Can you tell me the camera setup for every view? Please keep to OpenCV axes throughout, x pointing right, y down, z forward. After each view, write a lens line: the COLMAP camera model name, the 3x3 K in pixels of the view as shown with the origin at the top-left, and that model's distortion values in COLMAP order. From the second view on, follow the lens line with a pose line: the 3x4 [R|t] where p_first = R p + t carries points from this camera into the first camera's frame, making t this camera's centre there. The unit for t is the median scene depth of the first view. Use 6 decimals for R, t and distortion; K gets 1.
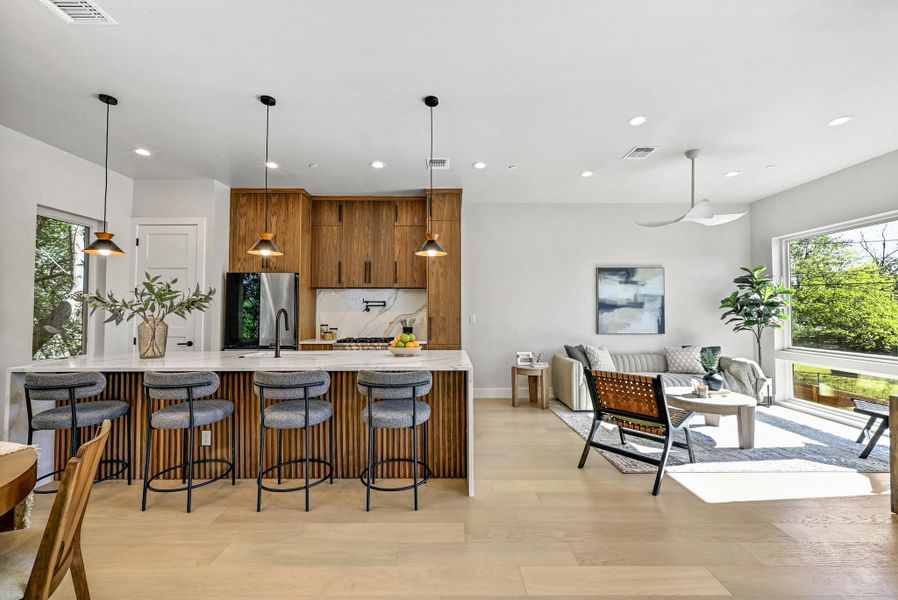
lens RADIAL K [[360.5, 0, 451.8], [0, 360.5, 301.9], [0, 0, 1]] dist [-0.001789, -0.000227]
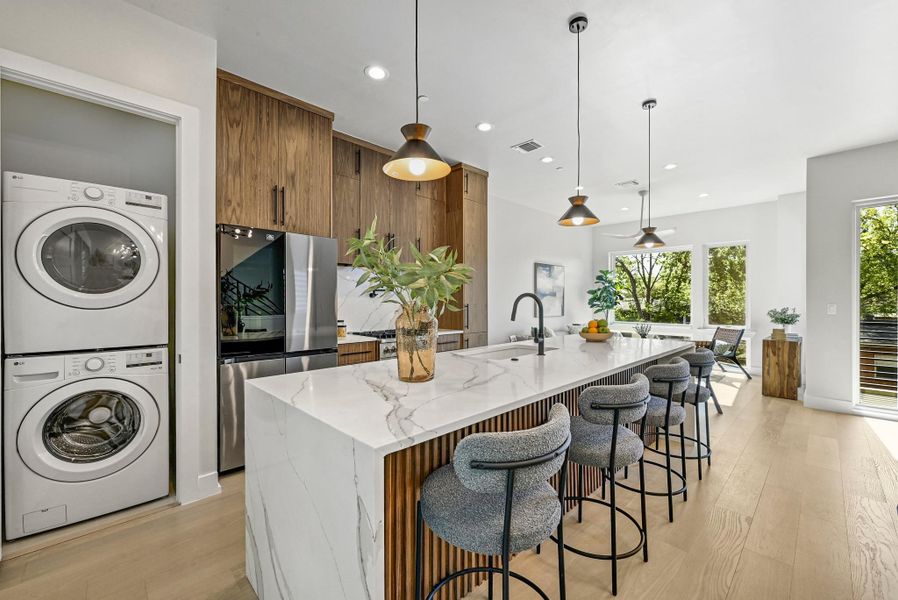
lens RADIAL K [[364.5, 0, 449.0], [0, 364.5, 300.0], [0, 0, 1]] dist [-0.000326, -0.000366]
pose [[0.722141, 0.003257, 0.691738, -0.736847], [-0.022370, 0.999576, 0.018646, 0.015325], [-0.691384, -0.028939, 0.721908, 0.356022]]
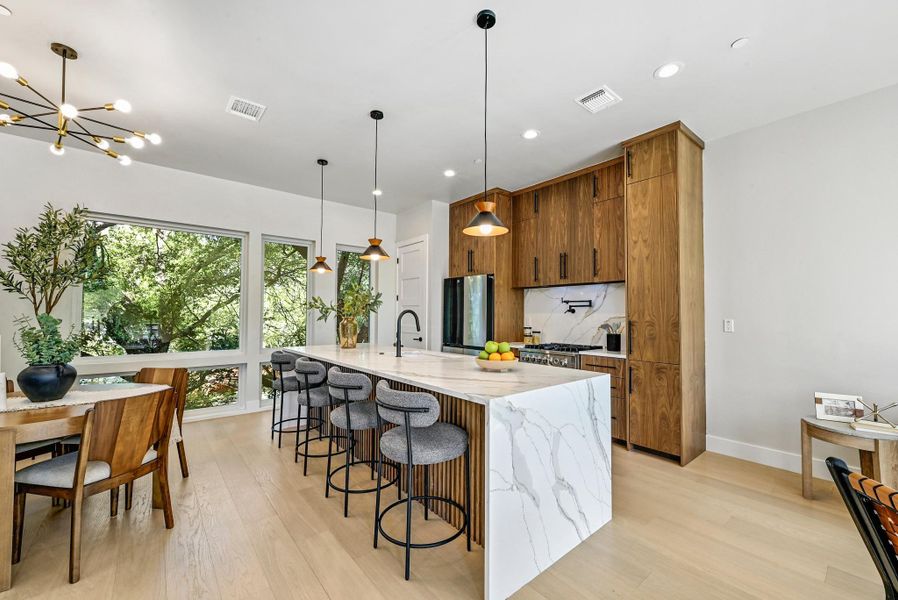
lens RADIAL K [[360.5, 0, 451.8], [0, 360.5, 301.9], [0, 0, 1]] dist [-0.001789, -0.000227]
pose [[0.637352, -0.023033, -0.770228, 0.258769], [0.017732, 0.999727, -0.015222, 0.009274], [0.770368, -0.003956, 0.637587, 0.285183]]
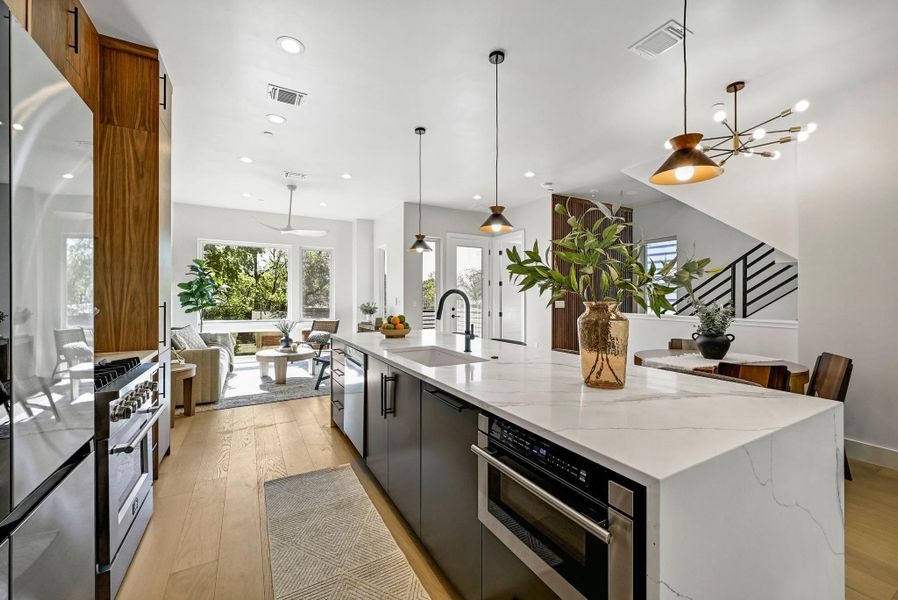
lens RADIAL K [[360.5, 0, 451.8], [0, 360.5, 301.9], [0, 0, 1]] dist [-0.001789, -0.000227]
pose [[-0.490263, -0.009166, 0.871527, -0.719363], [-0.028263, 0.999586, -0.005386, 0.032382], [-0.871116, -0.027273, -0.490319, 0.886028]]
